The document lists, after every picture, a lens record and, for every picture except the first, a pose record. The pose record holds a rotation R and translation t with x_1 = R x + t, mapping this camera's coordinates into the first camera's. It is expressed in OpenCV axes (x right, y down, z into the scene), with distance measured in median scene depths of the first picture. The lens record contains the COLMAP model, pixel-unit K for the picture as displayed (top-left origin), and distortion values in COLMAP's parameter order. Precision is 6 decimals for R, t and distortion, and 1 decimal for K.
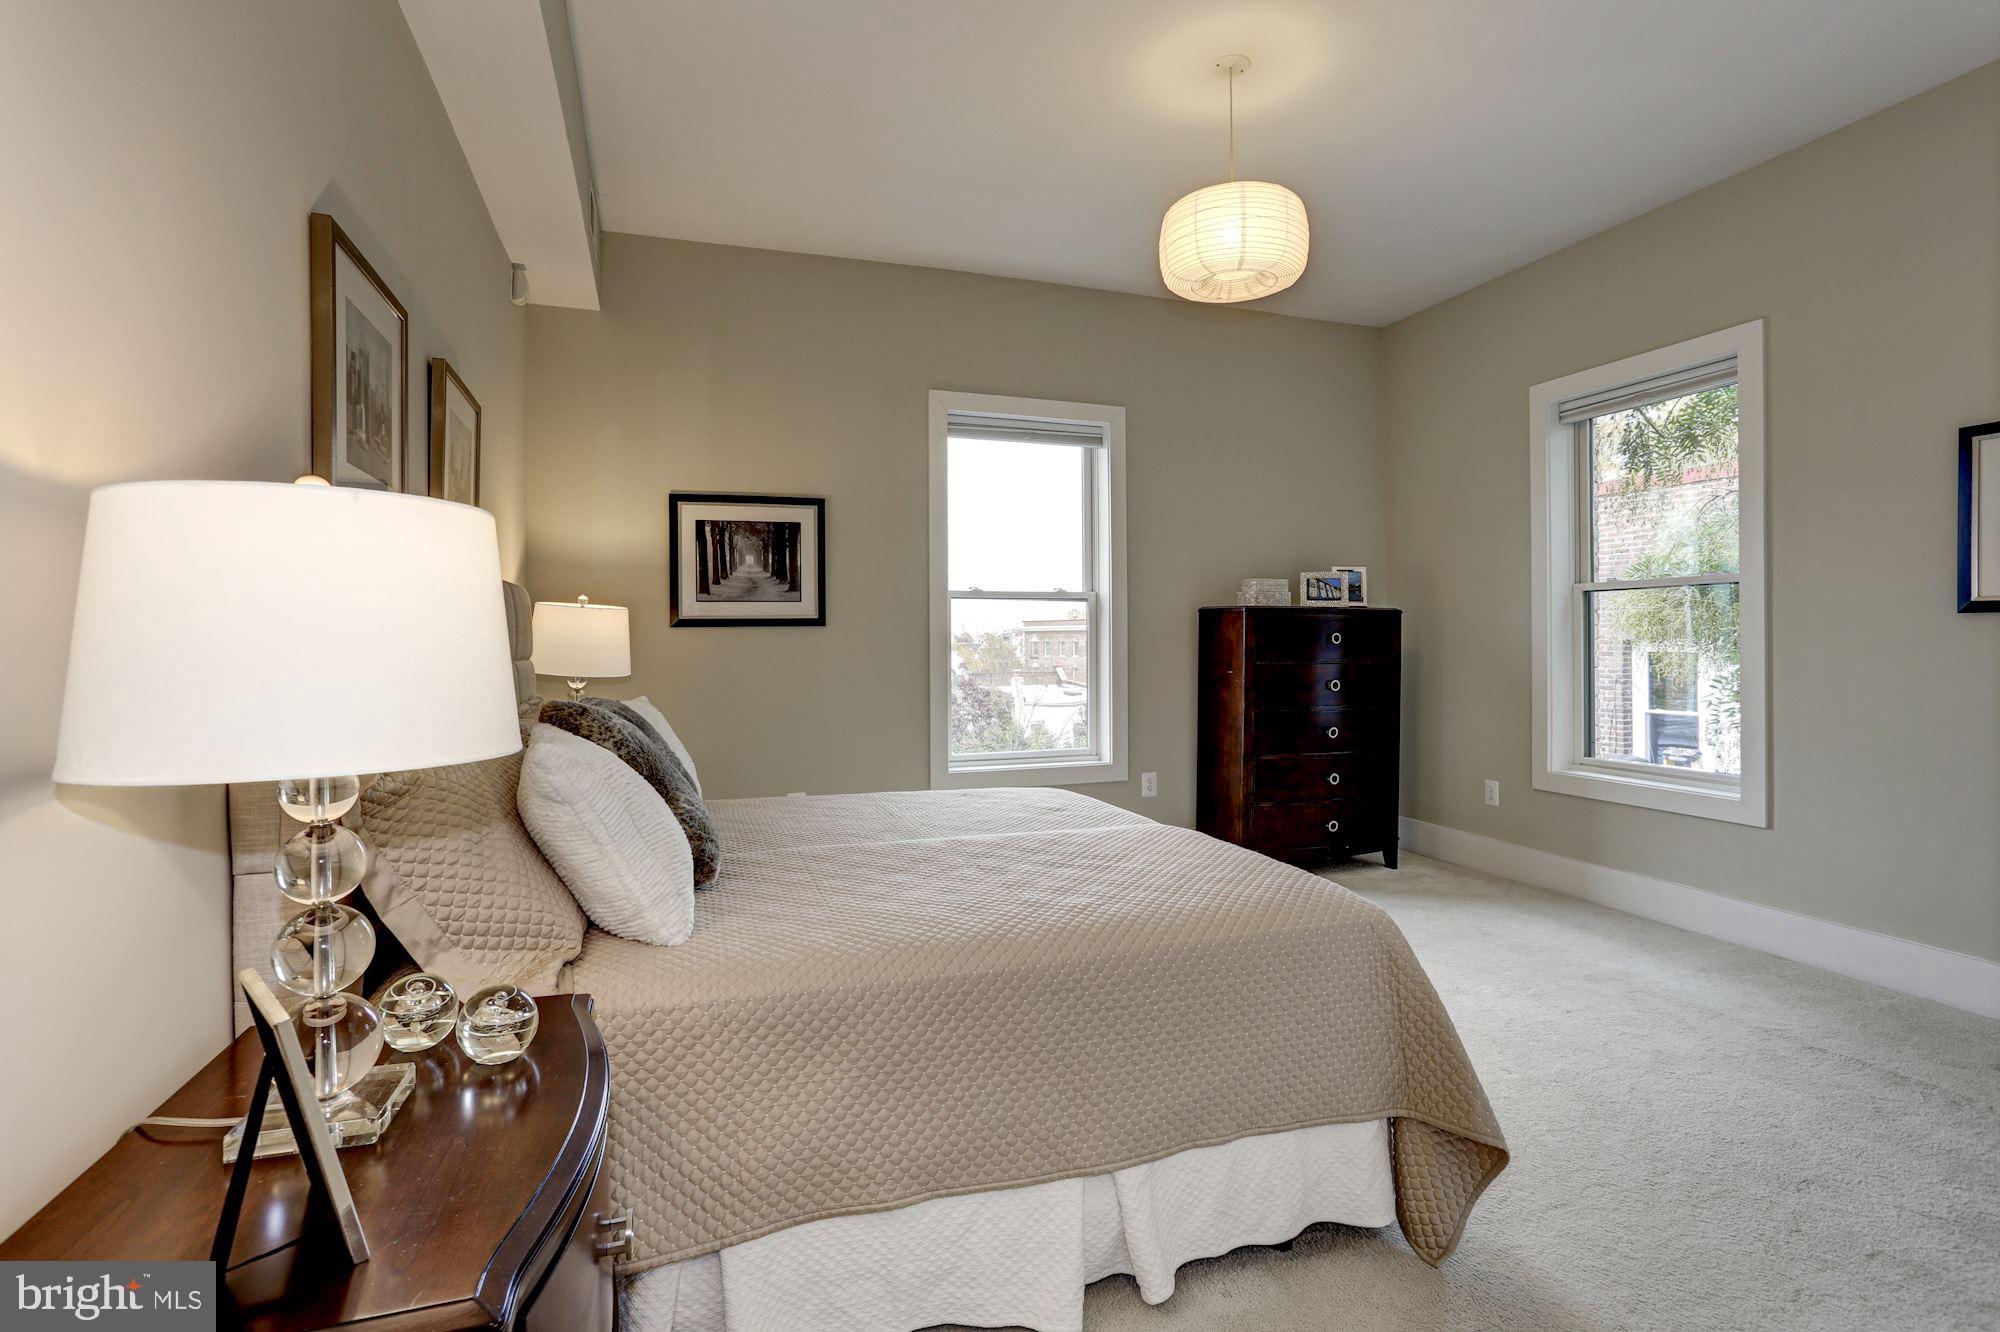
lens RADIAL K [[960.3, 0, 991.6], [0, 960.3, 643.2], [0, 0, 1]] dist [-0.061666, 0.036814]
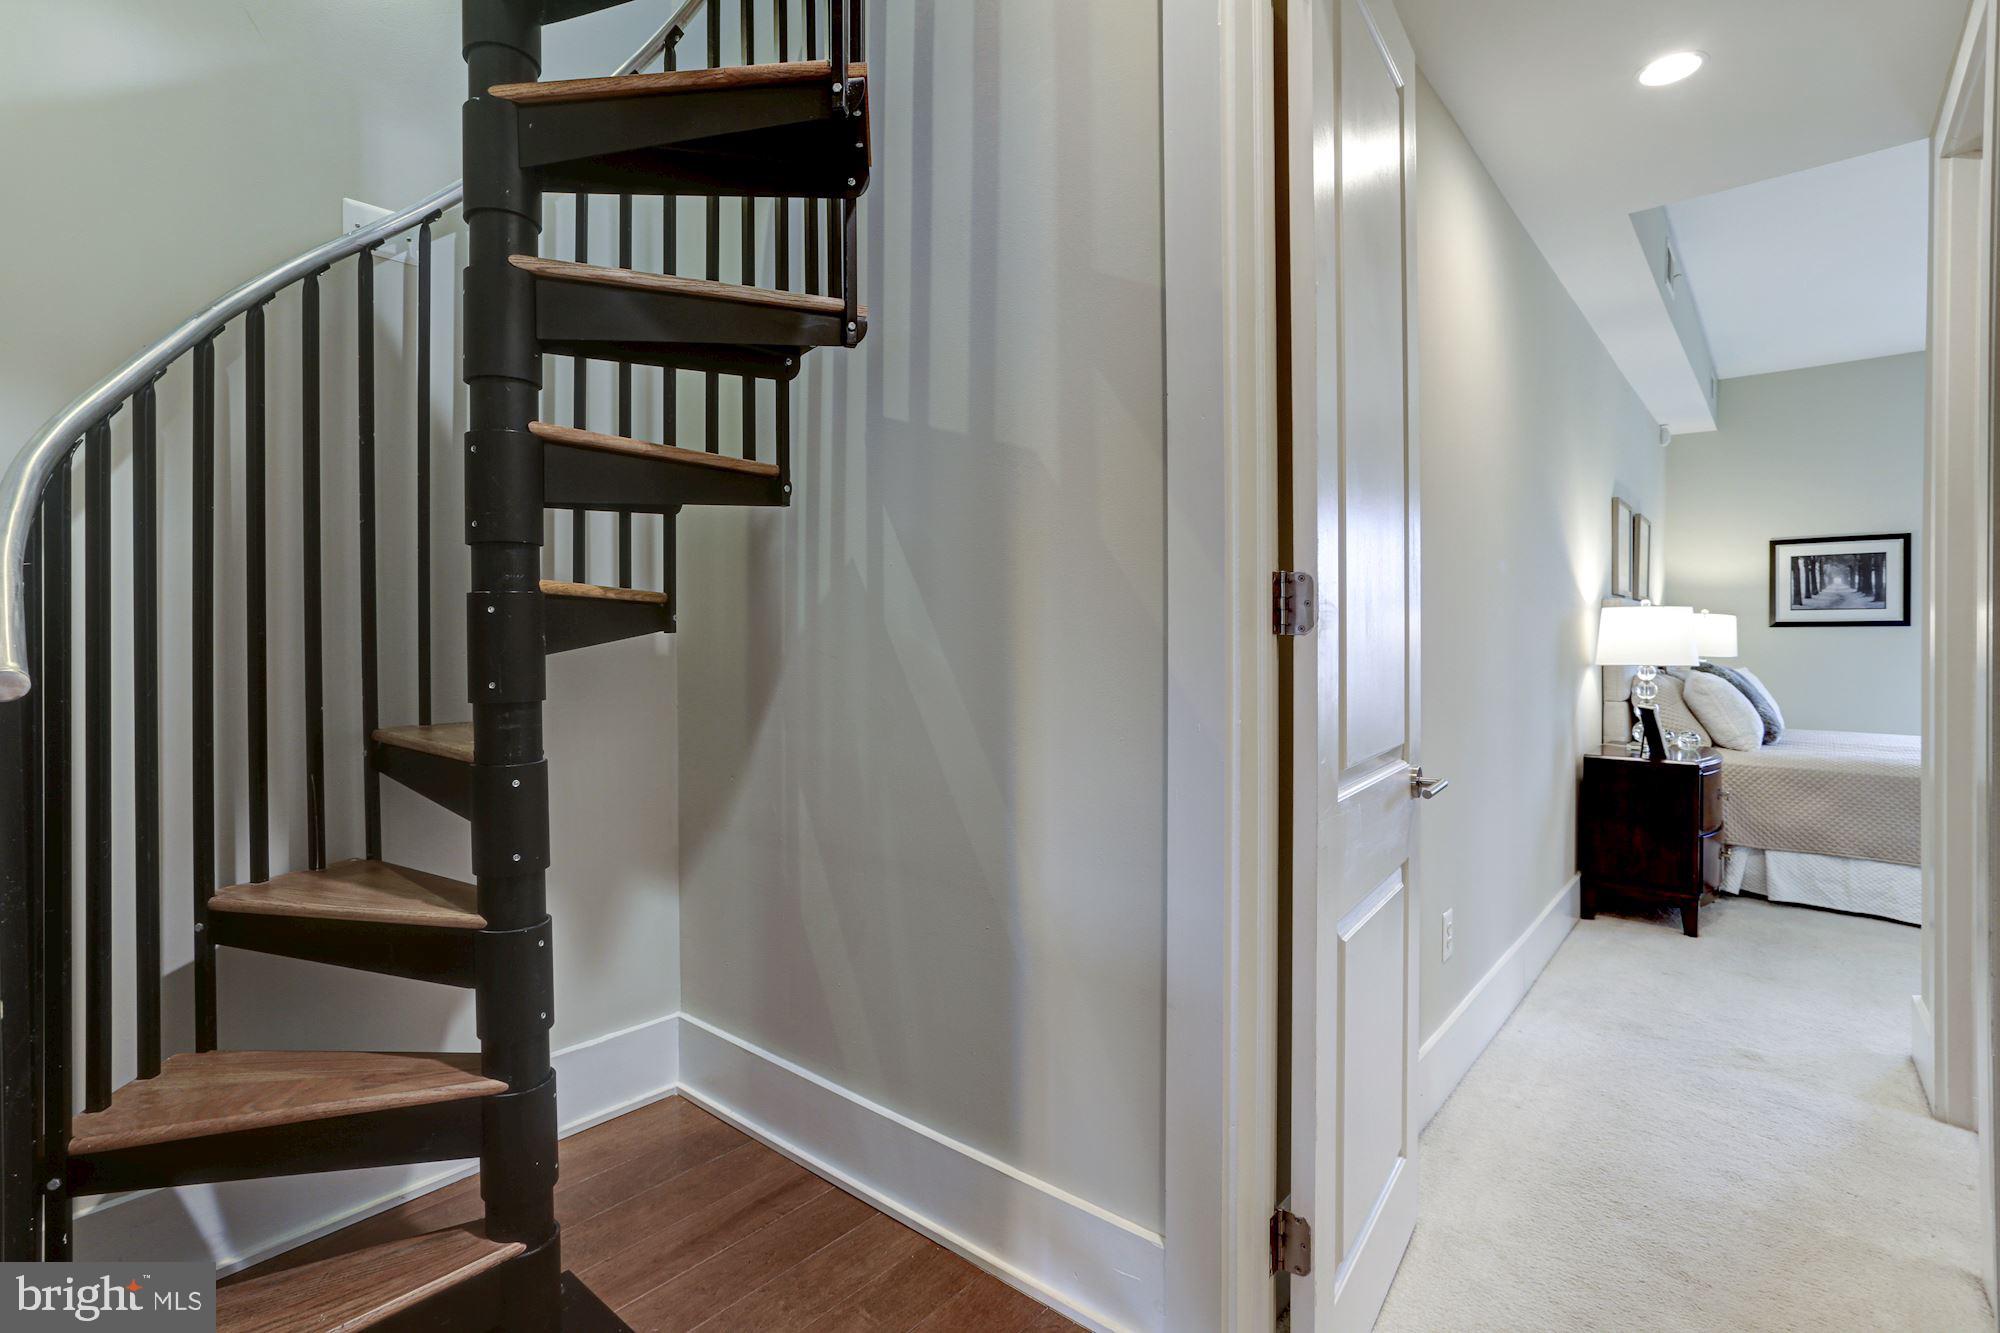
lens RADIAL K [[960.3, 0, 991.6], [0, 960.3, 643.7], [0, 0, 1]] dist [-0.061666, 0.036814]
pose [[0.505363, 0.015985, -0.862759, 0.325356], [-0.006936, 0.999871, 0.014463, -0.003311], [0.862879, -0.001325, 0.505408, -0.828146]]
